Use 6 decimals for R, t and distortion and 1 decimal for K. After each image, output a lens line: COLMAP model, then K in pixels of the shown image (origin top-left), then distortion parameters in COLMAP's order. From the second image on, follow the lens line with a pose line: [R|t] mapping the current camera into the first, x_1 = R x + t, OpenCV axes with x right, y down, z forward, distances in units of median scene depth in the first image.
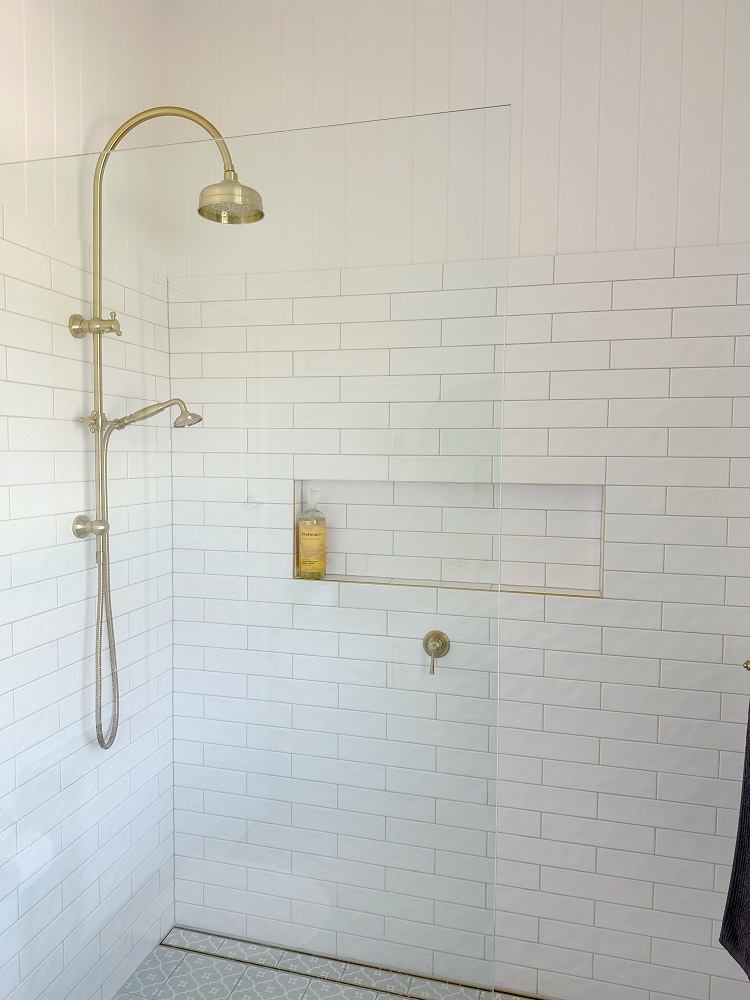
lens RADIAL K [[736.0, 0, 374.7], [0, 736.0, 498.3], [0, 0, 1]] dist [0.005808, 0.002250]
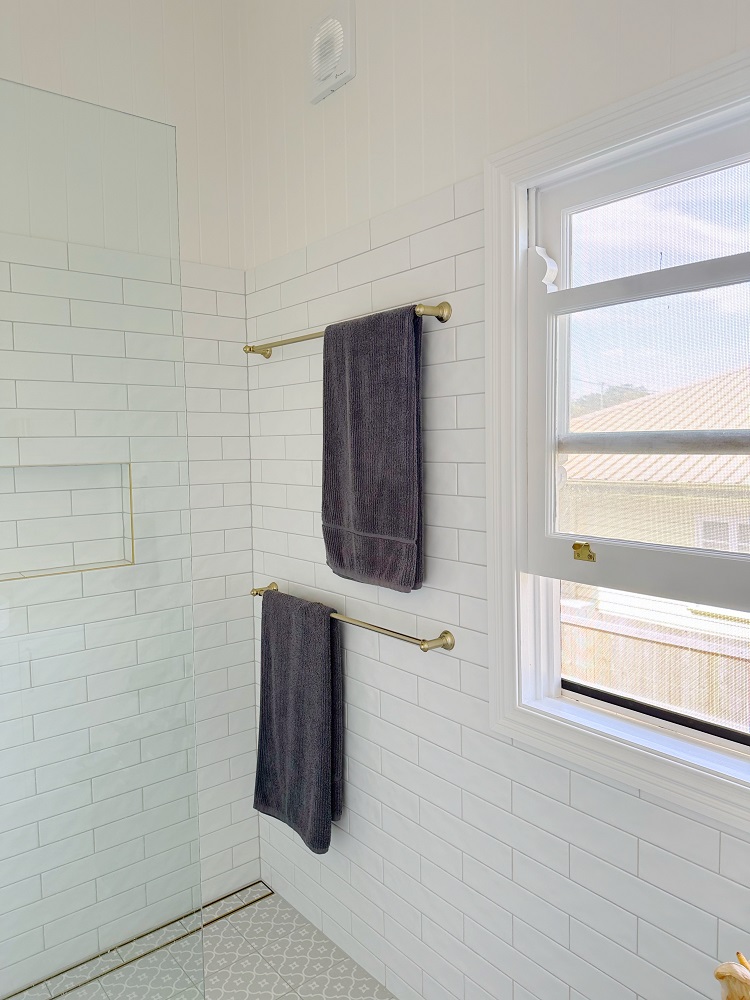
lens RADIAL K [[706.6, 0, 374.3], [0, 706.6, 500.4], [0, 0, 1]] dist [0.052655, -0.065033]
pose [[0.553134, -0.087279, 0.828508, -0.370846], [0.059955, 0.996089, 0.064905, -0.009334], [-0.830932, 0.013772, 0.556203, 0.104342]]
